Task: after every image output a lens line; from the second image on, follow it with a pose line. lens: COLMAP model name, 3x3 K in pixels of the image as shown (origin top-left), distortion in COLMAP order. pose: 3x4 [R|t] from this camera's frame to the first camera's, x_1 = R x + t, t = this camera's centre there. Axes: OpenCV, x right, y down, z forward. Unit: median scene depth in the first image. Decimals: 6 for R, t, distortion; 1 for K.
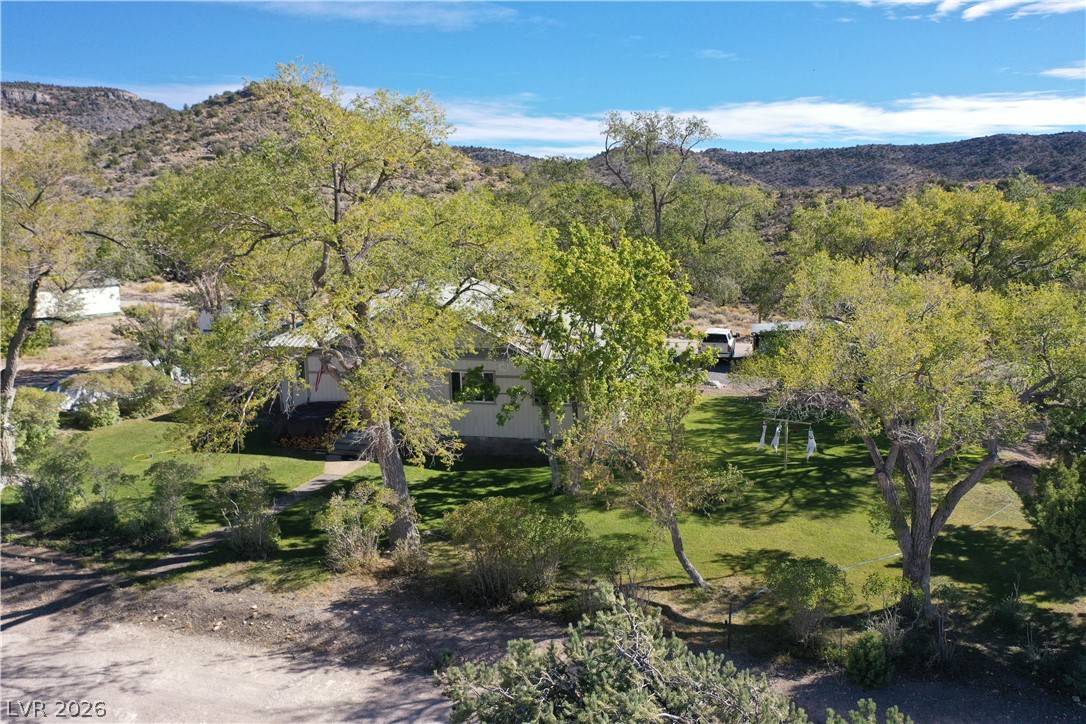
lens RADIAL K [[857.8, 0, 546.4], [0, 857.8, 362.1], [0, 0, 1]] dist [-0.005710, 0.004614]
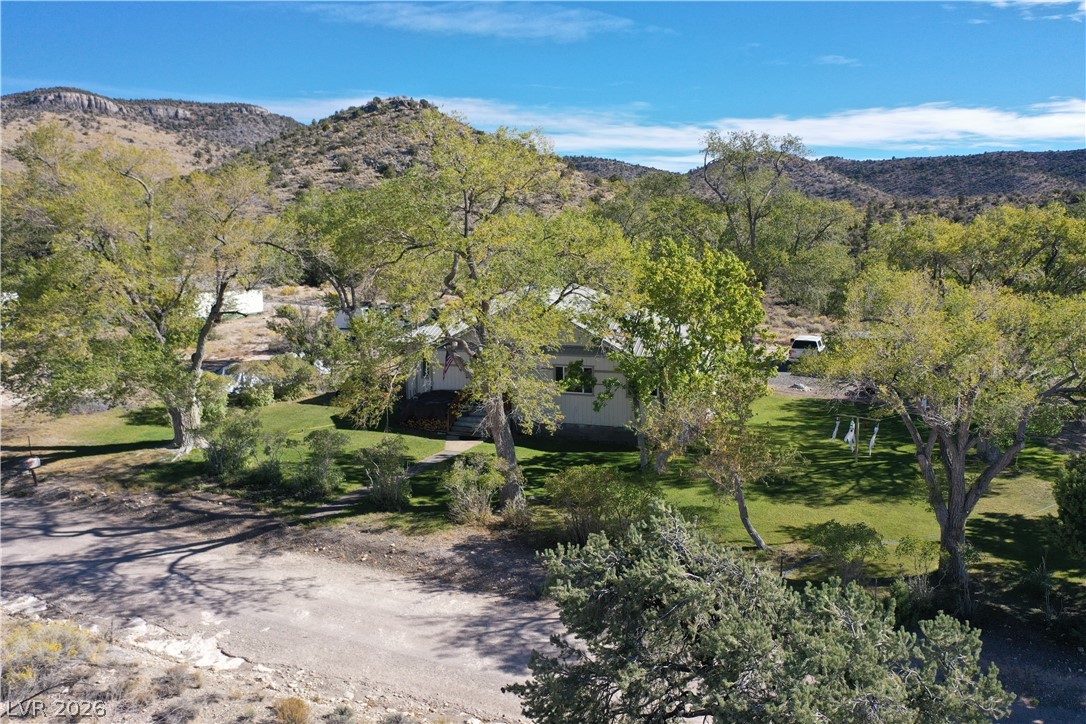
lens RADIAL K [[857.8, 0, 546.4], [0, 857.8, 362.1], [0, 0, 1]] dist [-0.005710, 0.004614]
pose [[0.992144, 0.022636, -0.123034, 0.020835], [-0.023895, 0.999676, -0.008765, 0.019706], [0.122795, 0.011636, 0.992364, -0.160494]]
